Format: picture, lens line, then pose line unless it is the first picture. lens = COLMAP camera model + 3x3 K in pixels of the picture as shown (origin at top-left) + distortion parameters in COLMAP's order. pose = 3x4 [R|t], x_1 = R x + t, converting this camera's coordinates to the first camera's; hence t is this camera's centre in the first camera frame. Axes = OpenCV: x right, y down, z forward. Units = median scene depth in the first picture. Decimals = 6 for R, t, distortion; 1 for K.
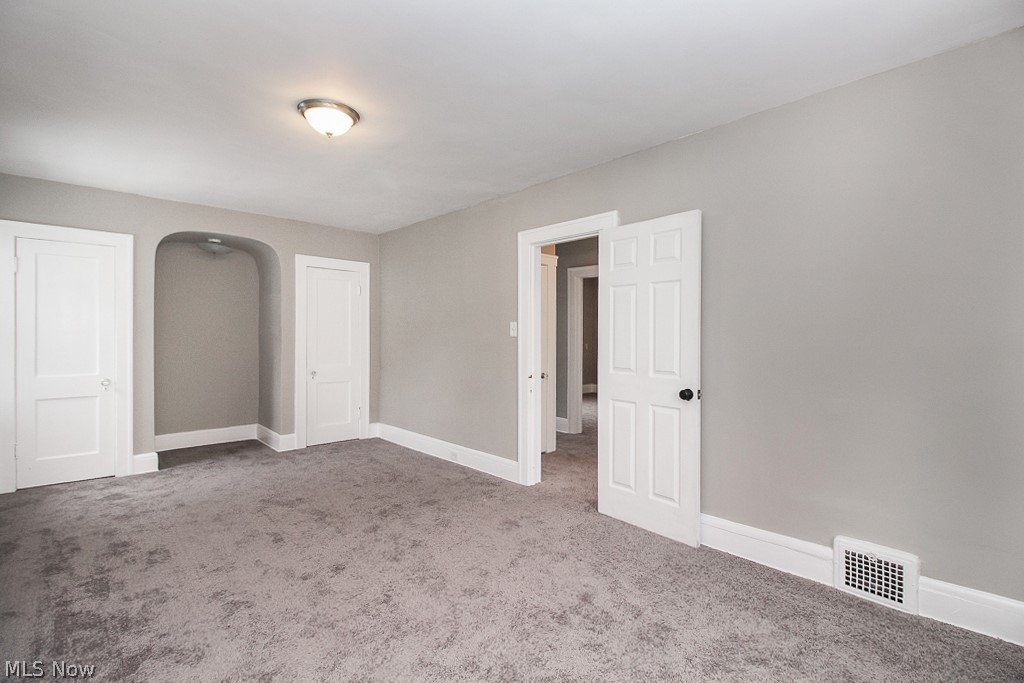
lens RADIAL K [[479.4, 0, 517.5], [0, 479.4, 335.8], [0, 0, 1]] dist [0.002820, -0.007970]
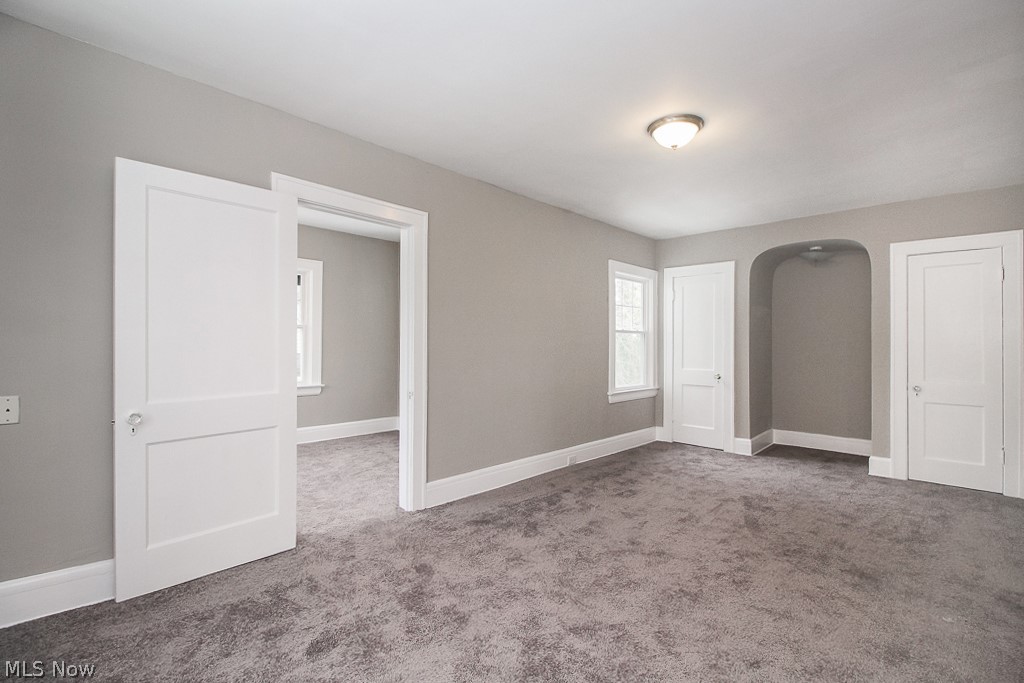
lens RADIAL K [[479.4, 0, 517.5], [0, 479.4, 335.8], [0, 0, 1]] dist [0.002820, -0.007970]
pose [[0.027954, -0.015968, -0.999482, 0.537684], [-0.002648, 0.999868, -0.016049, 0.008702], [0.999606, 0.003096, 0.027908, 0.491952]]
